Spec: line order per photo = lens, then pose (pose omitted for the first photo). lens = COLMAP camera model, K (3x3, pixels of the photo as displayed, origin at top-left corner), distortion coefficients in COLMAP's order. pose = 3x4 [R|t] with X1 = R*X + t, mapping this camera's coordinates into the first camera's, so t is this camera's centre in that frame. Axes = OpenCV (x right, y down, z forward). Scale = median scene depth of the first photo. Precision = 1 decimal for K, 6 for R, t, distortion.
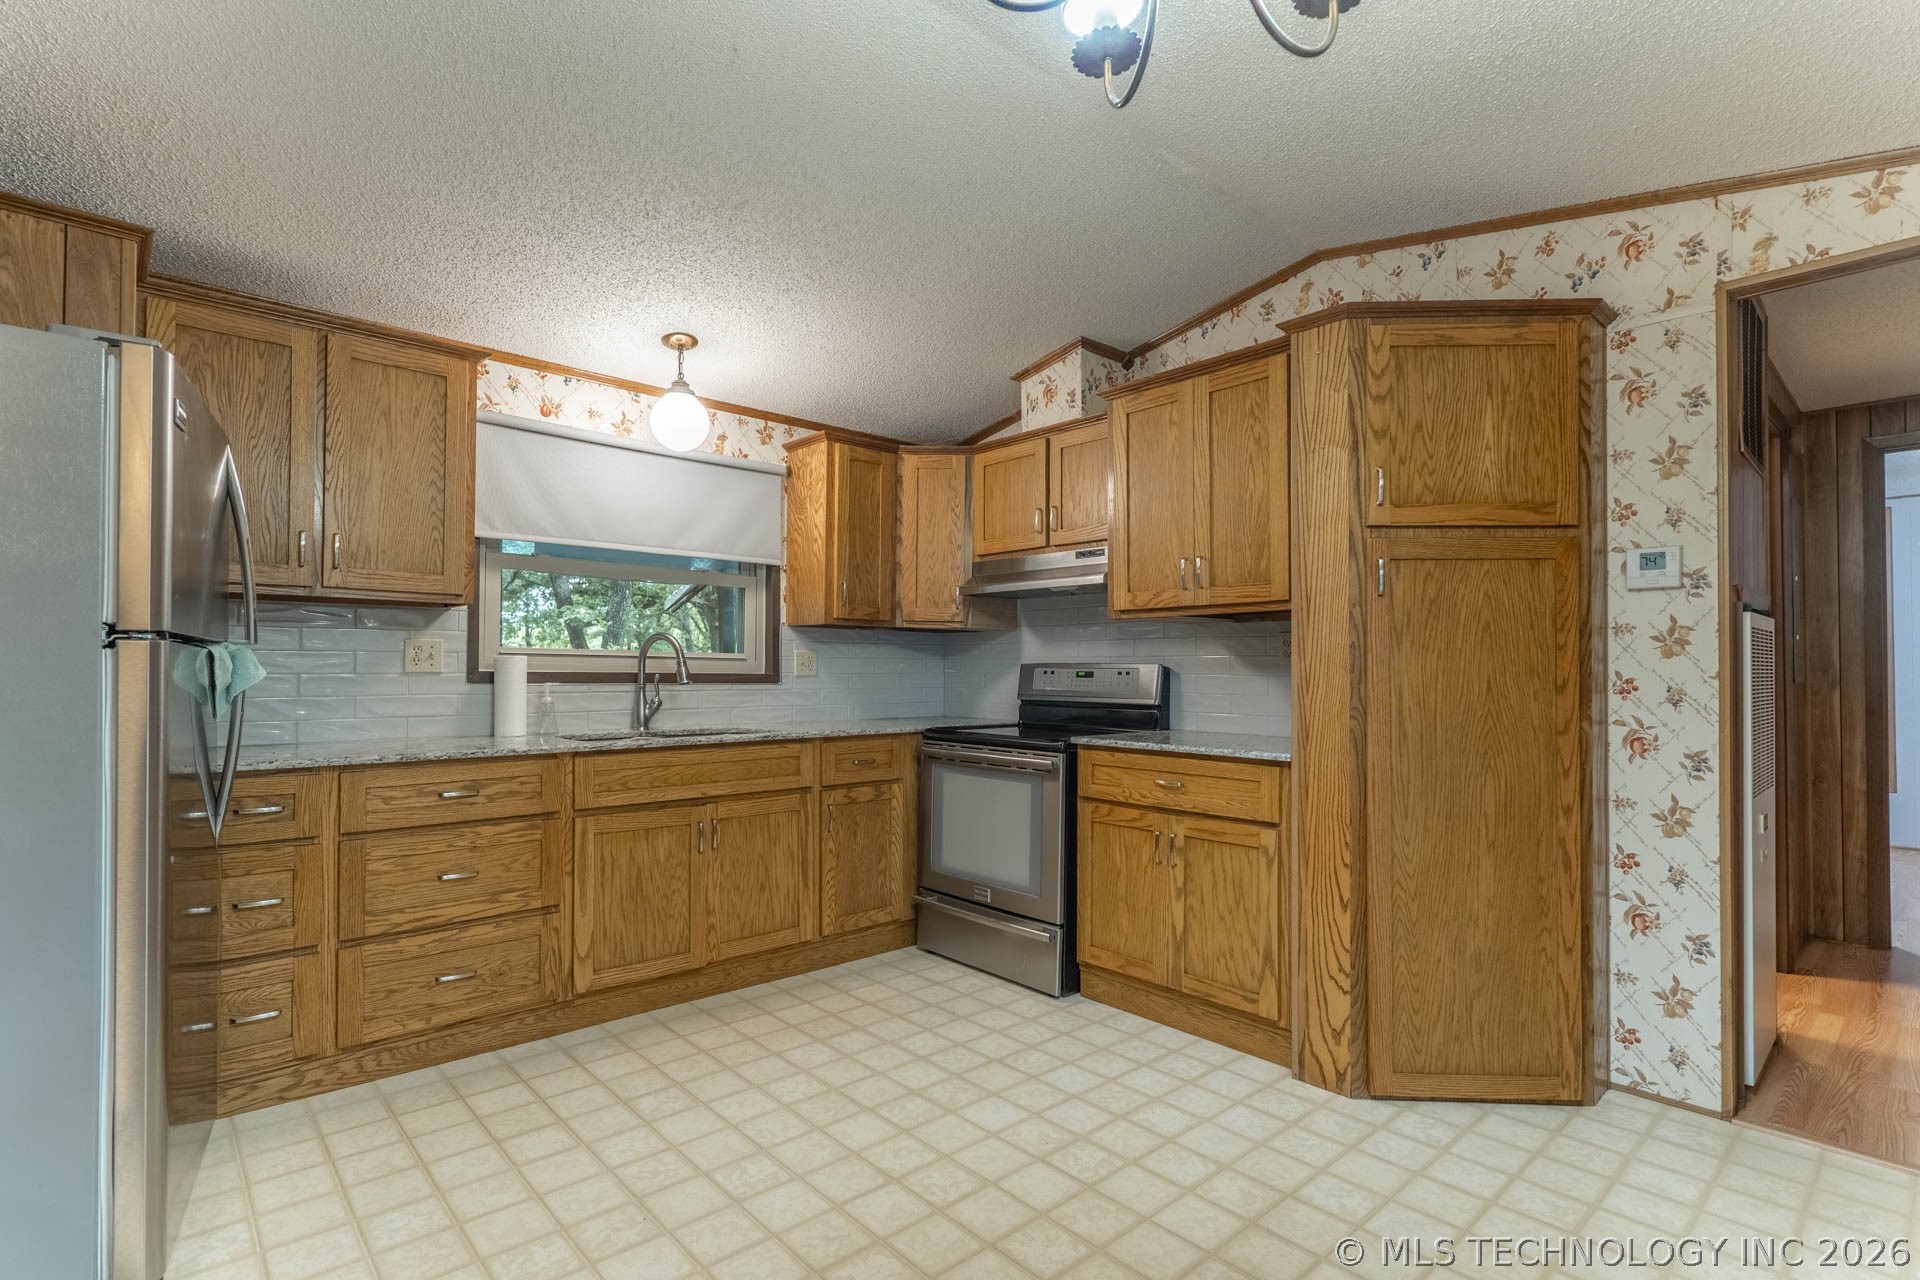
lens RADIAL K [[904.1, 0, 962.1], [0, 904.1, 656.6], [0, 0, 1]] dist [-0.001411, -0.000169]
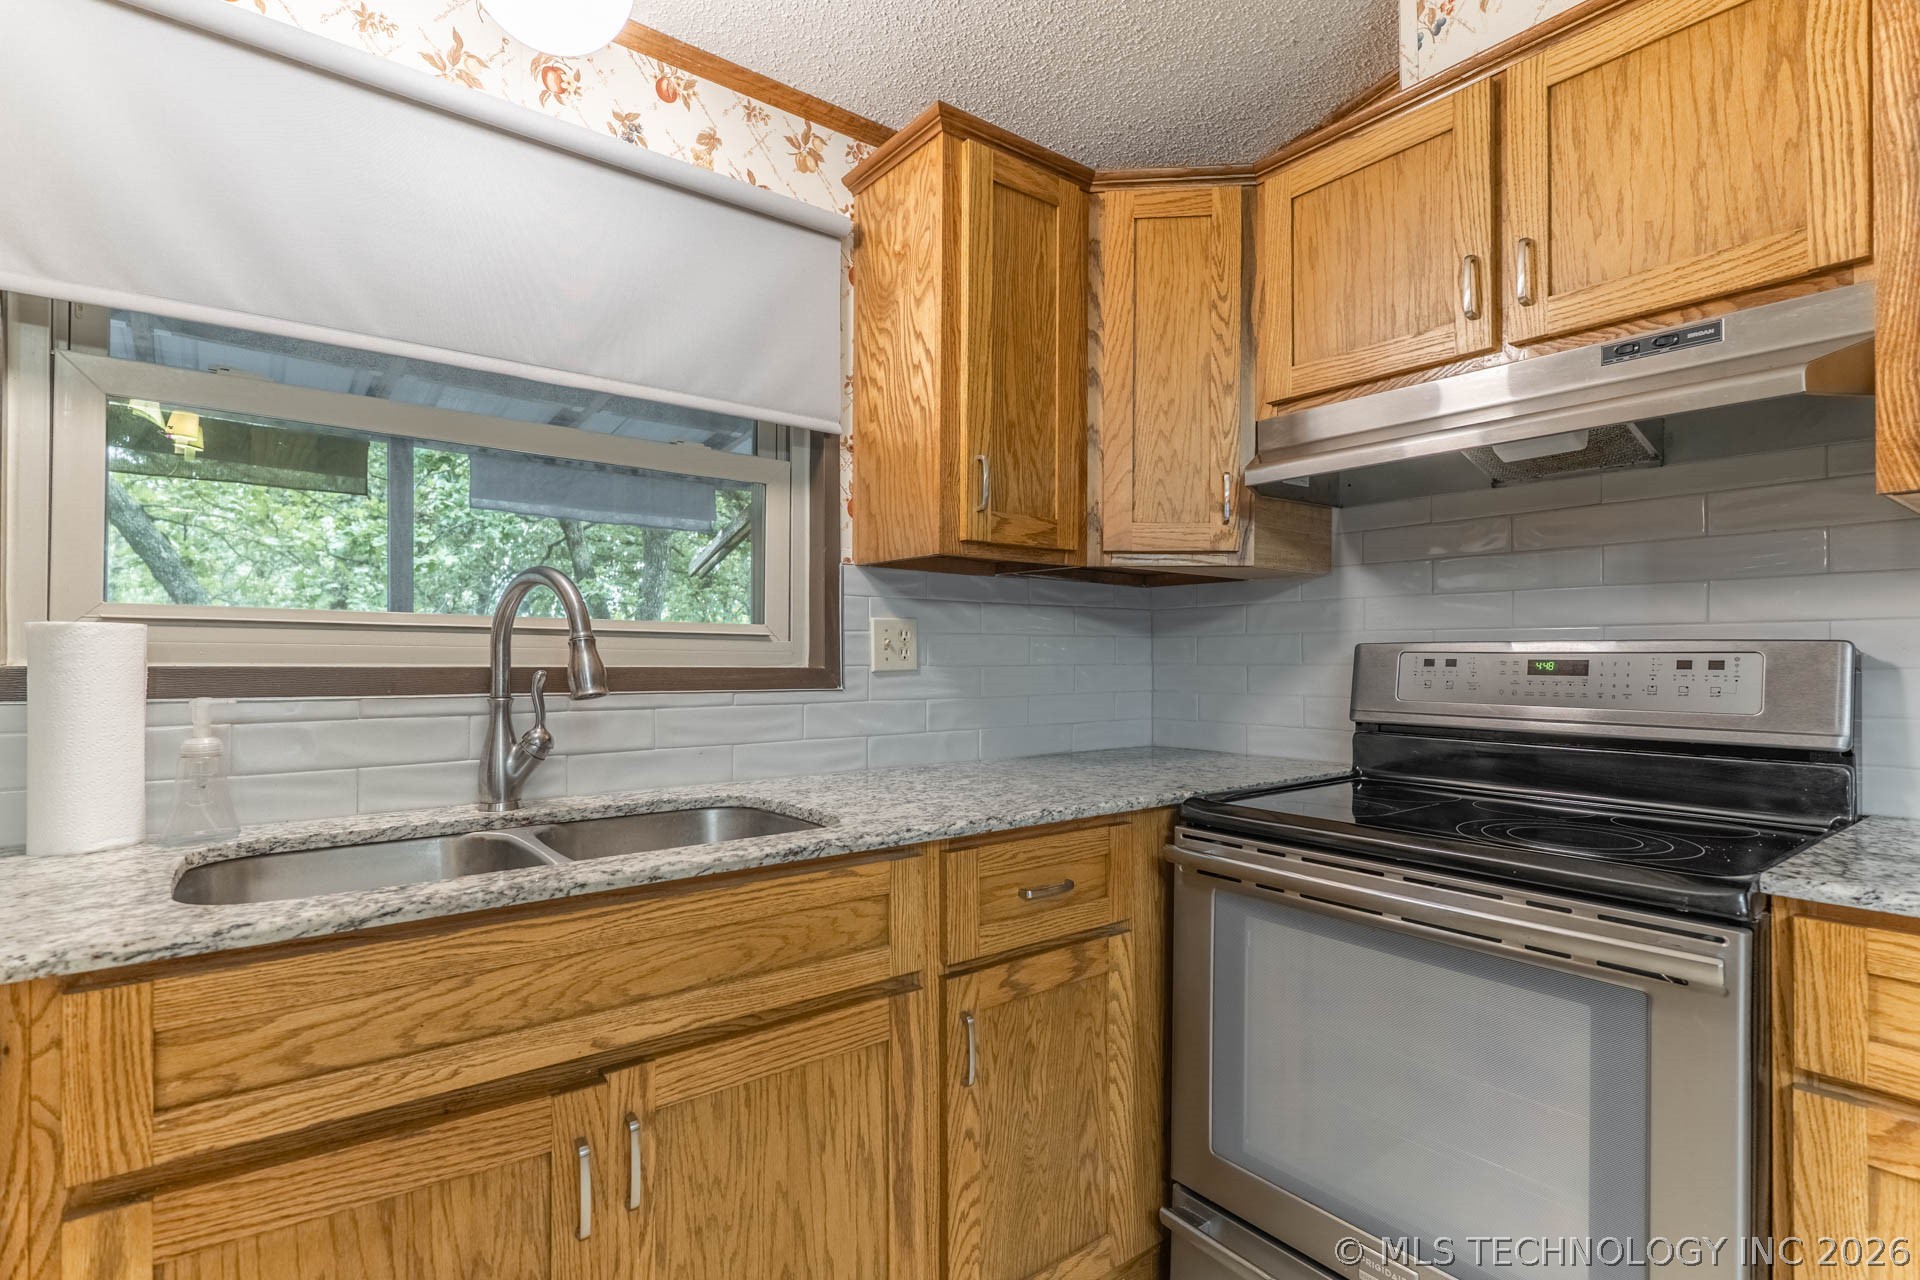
lens RADIAL K [[904.1, 0, 962.1], [0, 904.1, 656.6], [0, 0, 1]] dist [-0.001411, -0.000169]
pose [[0.996737, -0.003316, -0.080647, -0.106027], [0.004422, 0.999898, 0.013549, 0.007560], [0.080594, -0.013862, 0.996651, 0.564017]]
